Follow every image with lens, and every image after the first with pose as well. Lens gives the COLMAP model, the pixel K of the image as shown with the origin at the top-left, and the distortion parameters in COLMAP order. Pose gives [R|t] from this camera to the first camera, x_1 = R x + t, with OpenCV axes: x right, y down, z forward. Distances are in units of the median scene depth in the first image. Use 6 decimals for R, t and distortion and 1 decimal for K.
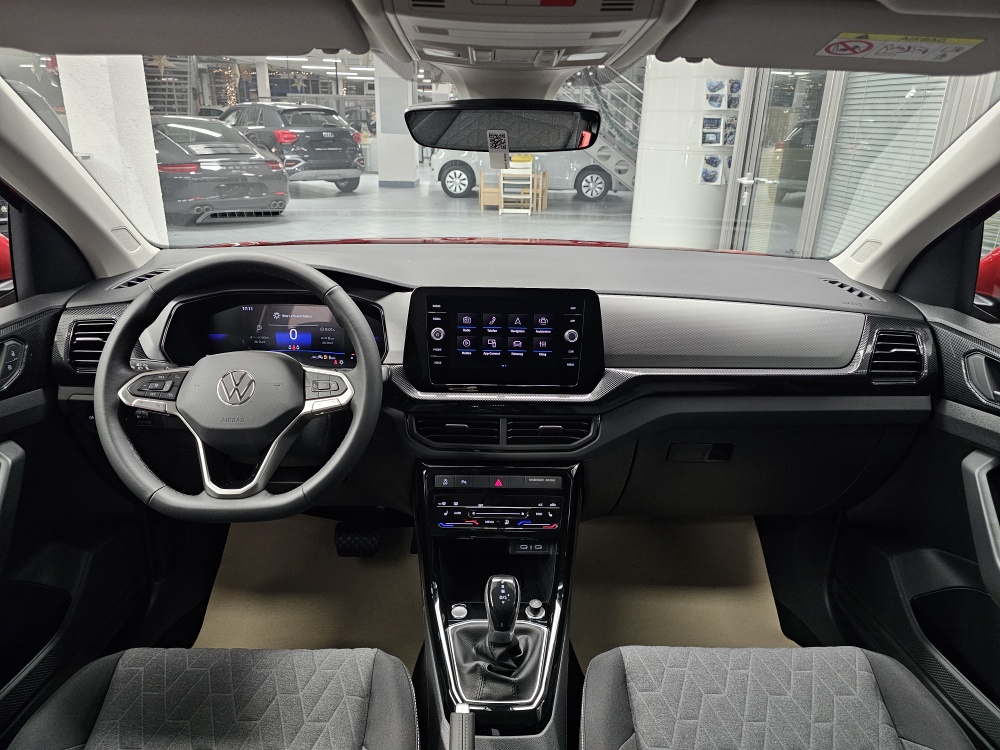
lens RADIAL K [[670.2, 0, 502.2], [0, 670.2, 372.4], [0, 0, 1]] dist [0.041584, -0.040110]
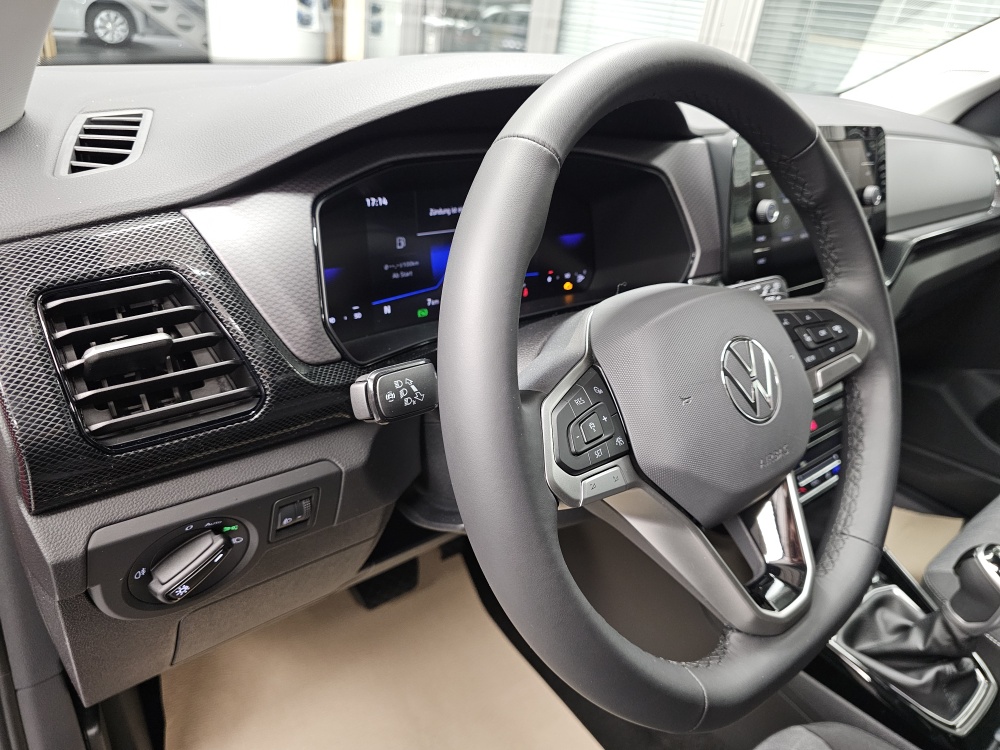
lens RADIAL K [[670.2, 0, 501.7], [0, 670.2, 378.8], [0, 0, 1]] dist [0.041584, -0.040110]
pose [[0.780532, -0.240499, 0.577001, -0.071350], [0.126277, 0.964662, 0.231261, -0.008976], [-0.612229, -0.107645, 0.783319, 0.071718]]
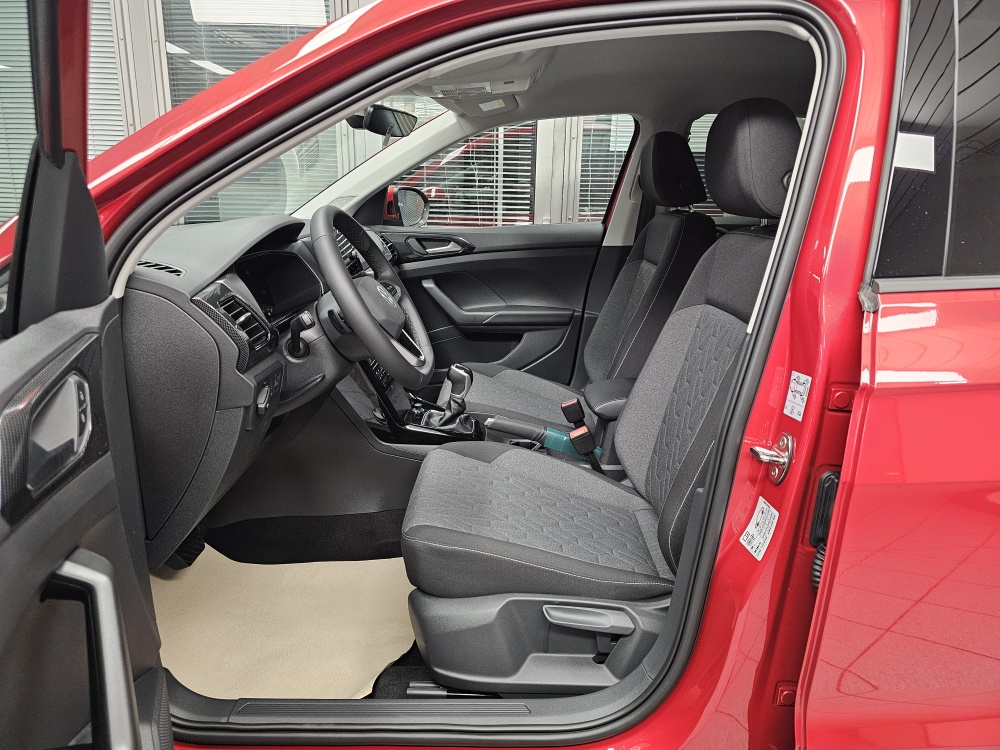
lens RADIAL K [[670.2, 0, 501.5], [0, 670.2, 366.1], [0, 0, 1]] dist [0.041584, -0.040110]
pose [[0.005872, -0.274292, 0.961629, -0.165769], [0.336179, 0.906215, 0.256433, -0.011571], [-0.941780, 0.321774, 0.097532, 0.064301]]
